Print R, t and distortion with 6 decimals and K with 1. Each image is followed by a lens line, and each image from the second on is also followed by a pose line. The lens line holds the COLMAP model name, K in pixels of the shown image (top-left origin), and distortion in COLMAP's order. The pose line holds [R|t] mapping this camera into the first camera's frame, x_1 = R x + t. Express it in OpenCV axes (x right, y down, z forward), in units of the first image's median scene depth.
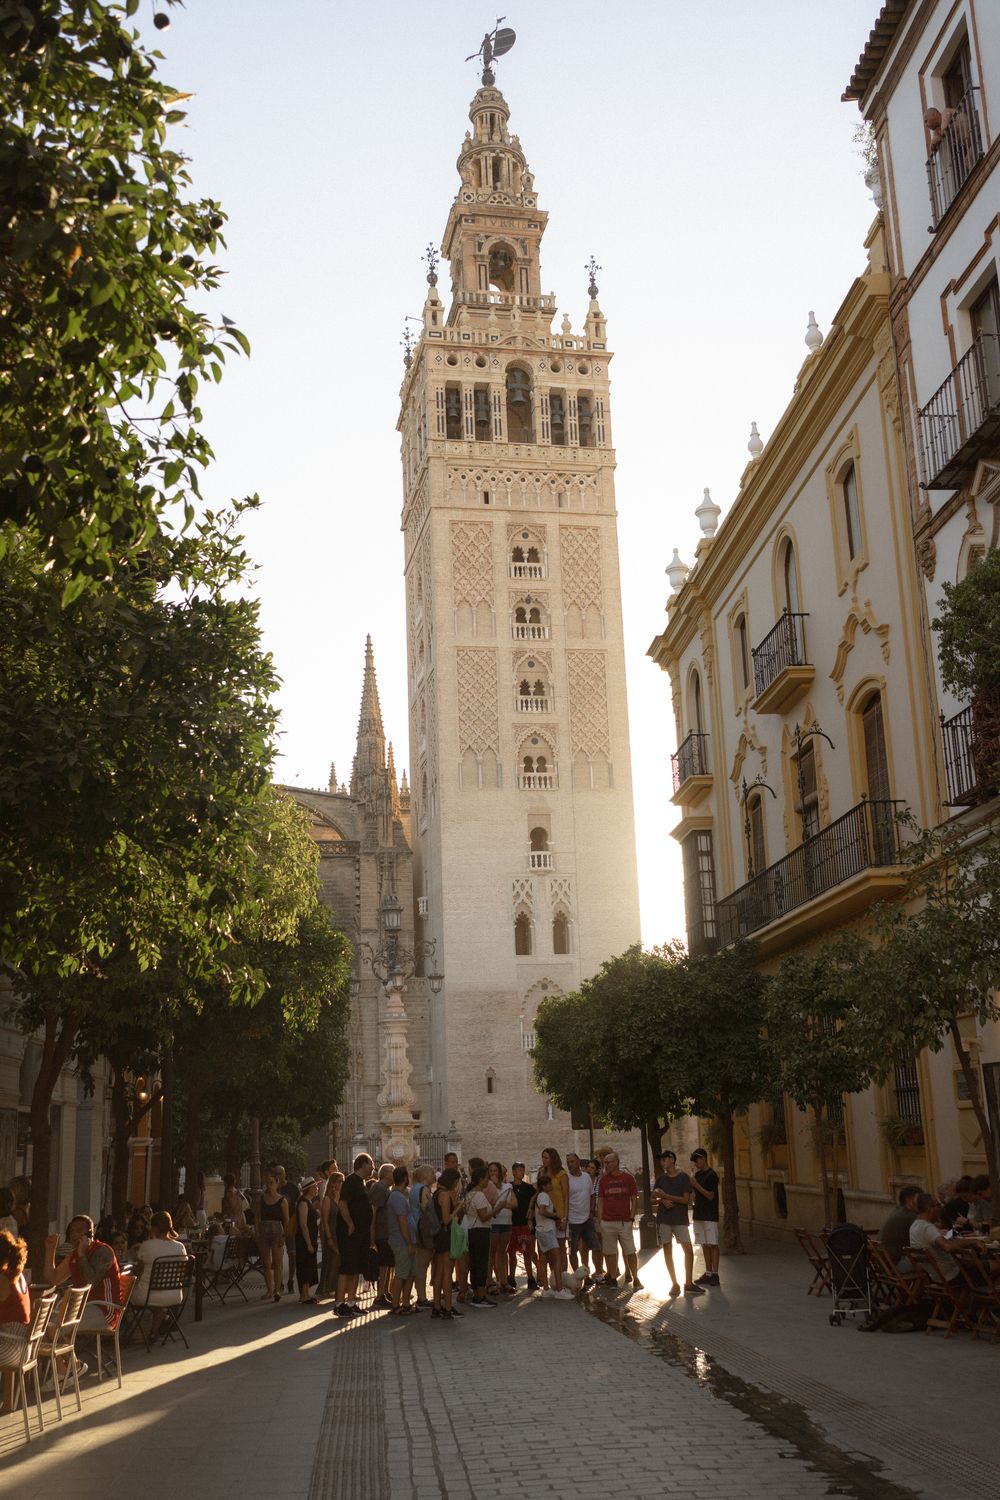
lens RADIAL K [[1552.1, 0, 500.9], [0, 1552.1, 753.1], [0, 0, 1]] dist [-0.003506, 0.000000]
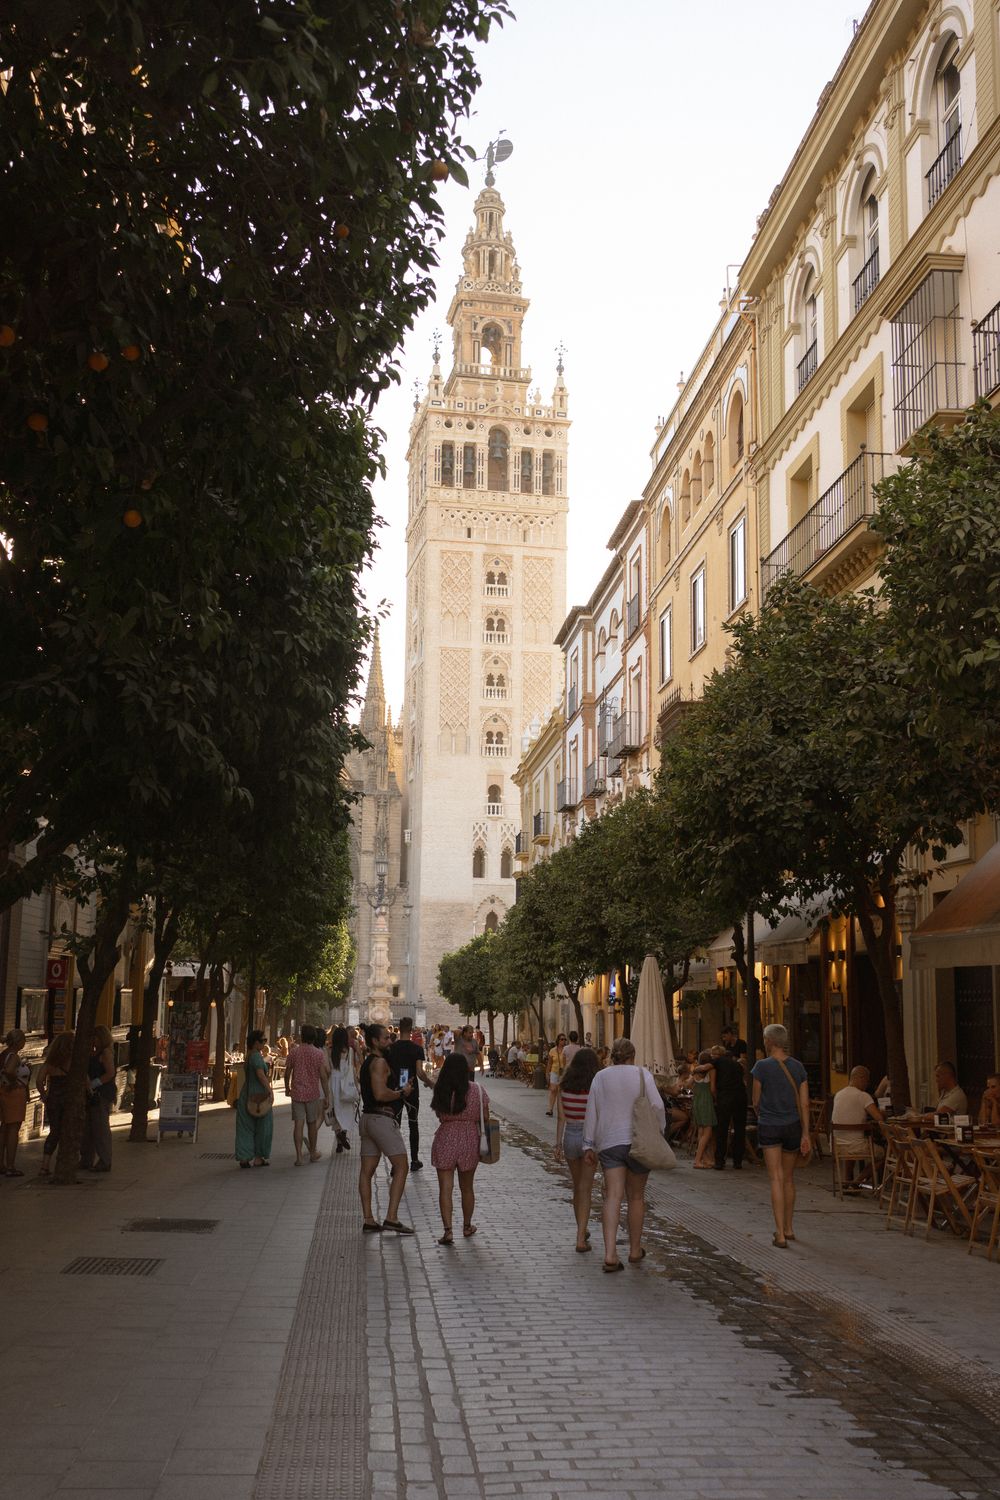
lens RADIAL K [[1552.1, 0, 501.0], [0, 1552.1, 748.3], [0, 0, 1]] dist [-0.003506, 0.000000]
pose [[0.998813, 0.048705, -0.001061, 0.027930], [-0.048448, 0.995365, 0.083076, -0.091478], [0.005102, -0.082926, 0.996543, -0.333215]]
